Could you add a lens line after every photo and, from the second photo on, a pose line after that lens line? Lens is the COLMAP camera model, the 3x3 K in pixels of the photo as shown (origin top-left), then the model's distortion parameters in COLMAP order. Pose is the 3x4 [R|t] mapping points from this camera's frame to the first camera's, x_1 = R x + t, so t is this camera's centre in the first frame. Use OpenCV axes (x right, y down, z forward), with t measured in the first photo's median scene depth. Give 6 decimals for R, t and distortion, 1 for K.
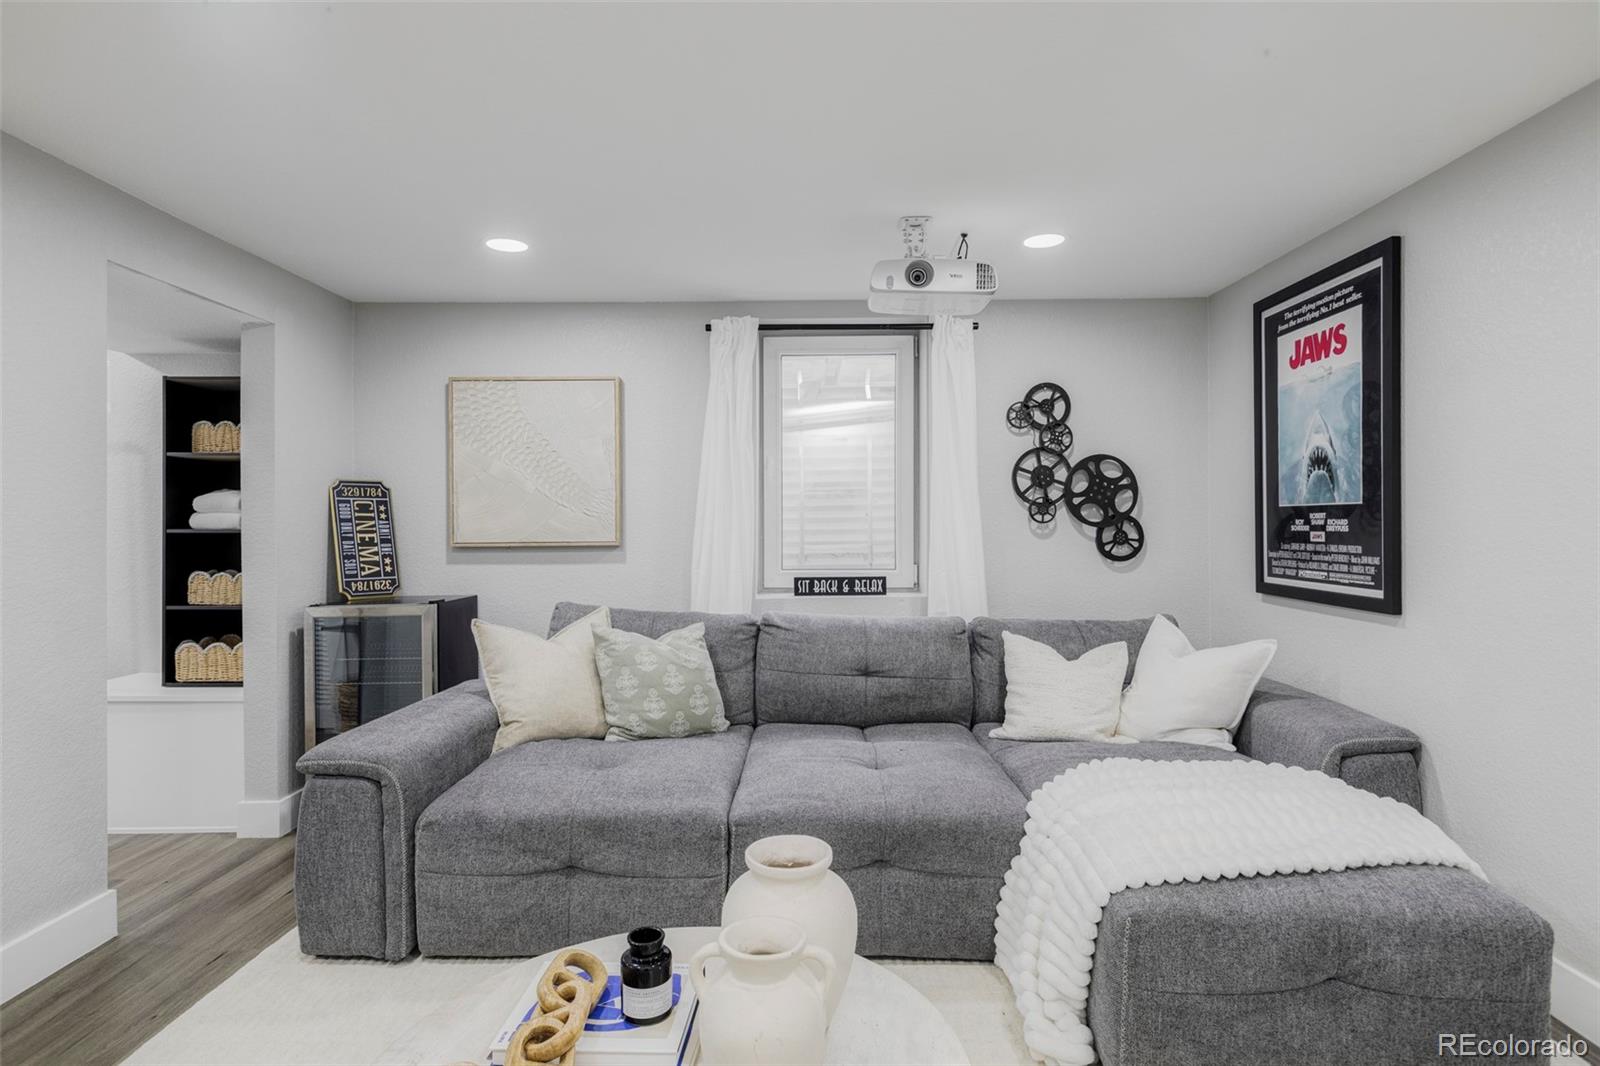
lens RADIAL K [[839.2, 0, 799.7], [0, 839.2, 520.0], [0, 0, 1]] dist [0.005237, -0.000647]
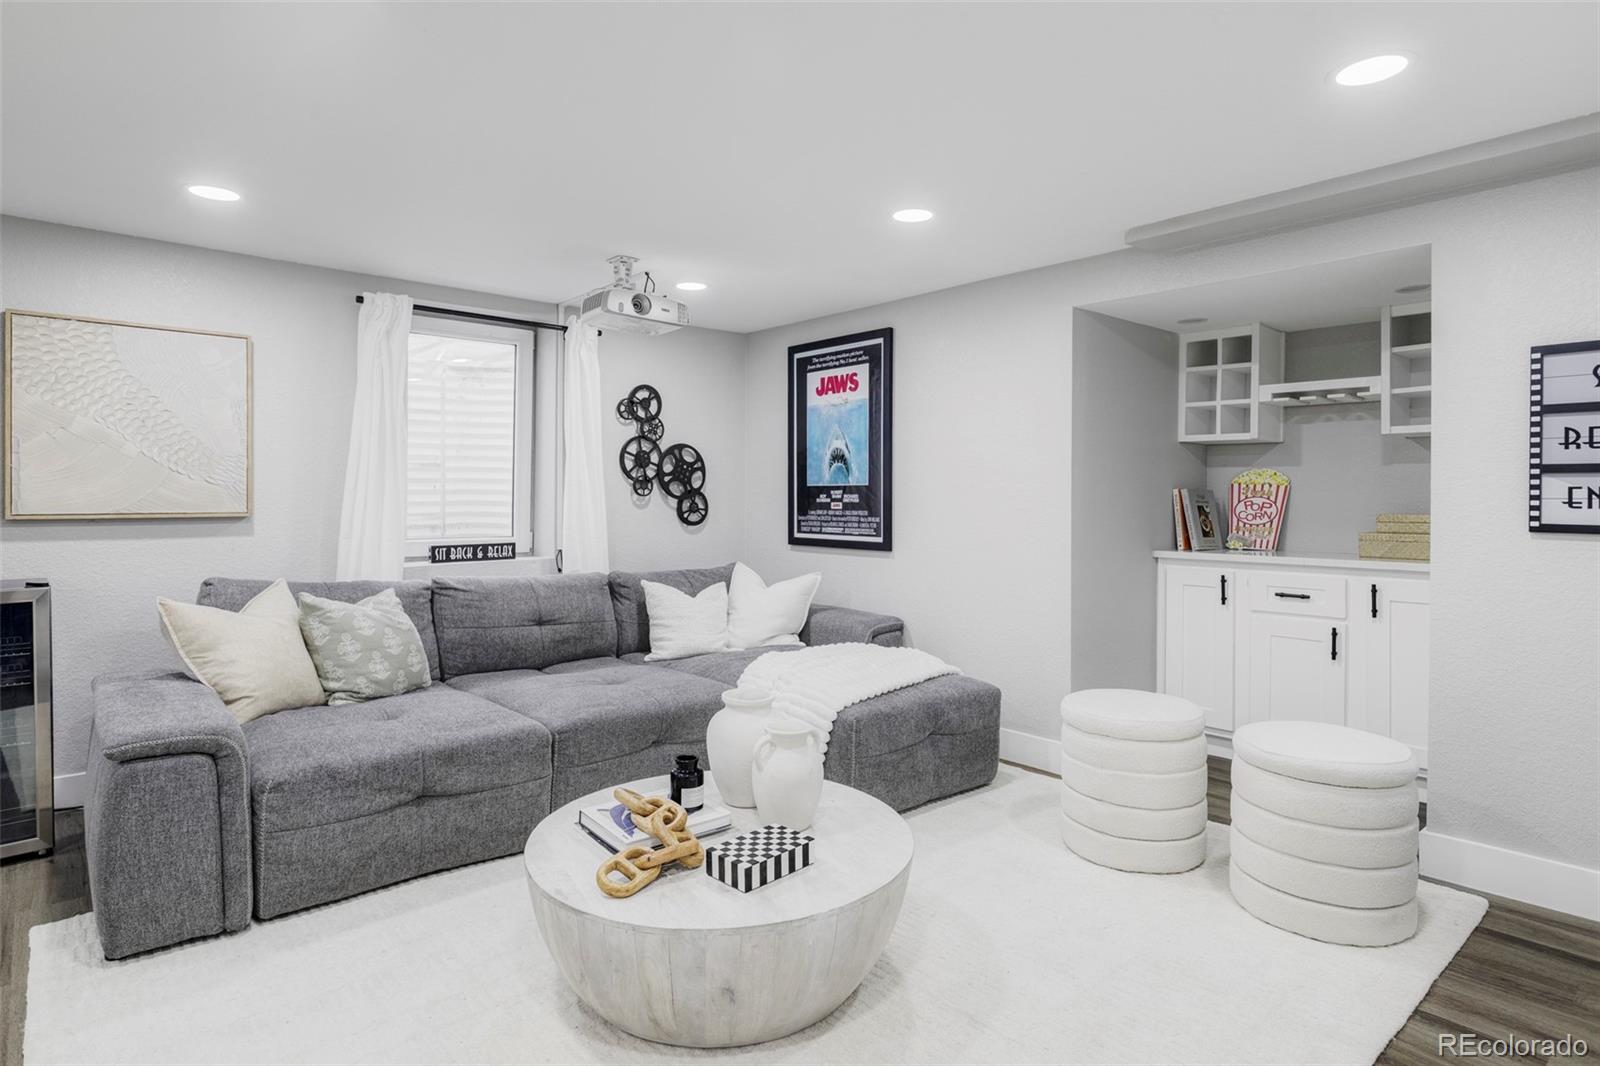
lens RADIAL K [[868.8, 0, 776.8], [0, 868.8, 493.3], [0, 0, 1]] dist [0.014671, -0.000491]
pose [[0.758031, 0.009938, 0.652143, -0.507350], [-0.007544, 0.999951, -0.006469, 0.007980], [-0.652175, -0.000016, 0.758068, -0.147415]]
